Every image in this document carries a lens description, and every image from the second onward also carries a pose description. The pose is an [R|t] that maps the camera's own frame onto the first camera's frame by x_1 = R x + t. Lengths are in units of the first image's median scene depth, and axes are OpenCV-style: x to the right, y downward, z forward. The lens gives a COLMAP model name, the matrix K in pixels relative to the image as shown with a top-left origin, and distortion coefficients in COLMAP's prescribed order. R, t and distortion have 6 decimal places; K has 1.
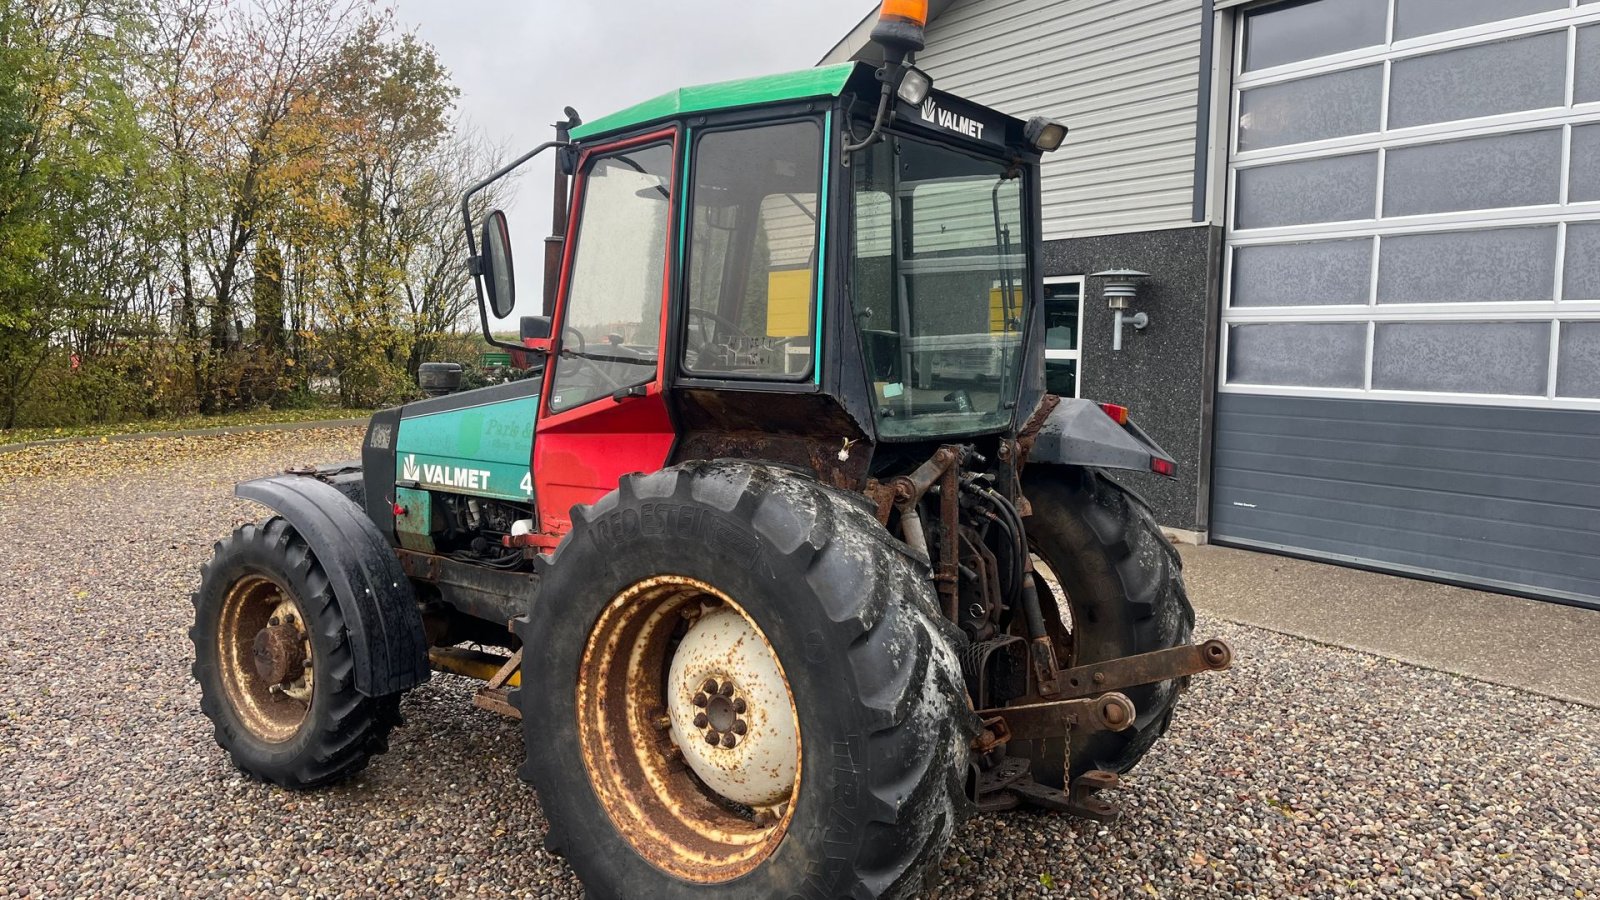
lens RADIAL K [[1205.1, 0, 792.4], [0, 1205.1, 437.7], [0, 0, 1]] dist [0.062154, -0.077021]
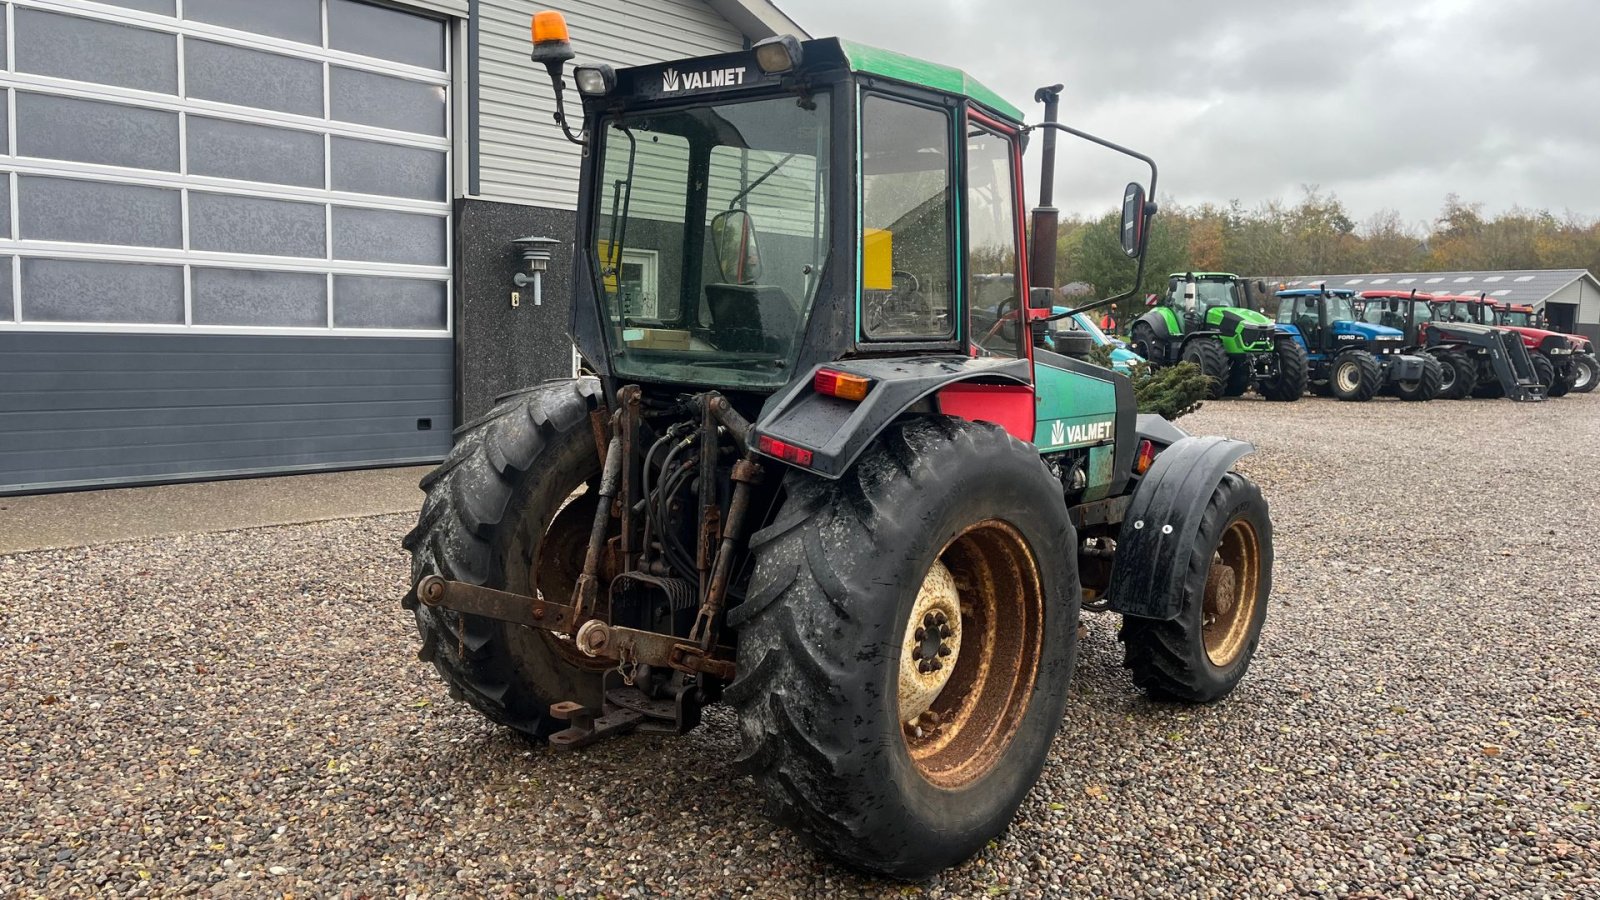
lens RADIAL K [[1205.1, 0, 780.7], [0, 1205.1, 448.5], [0, 0, 1]] dist [0.062154, -0.077021]
pose [[-0.239534, -0.122056, 0.963185, -0.743954], [0.040502, 0.989946, 0.135520, -0.050268], [-0.970043, 0.071473, -0.232182, 0.661497]]
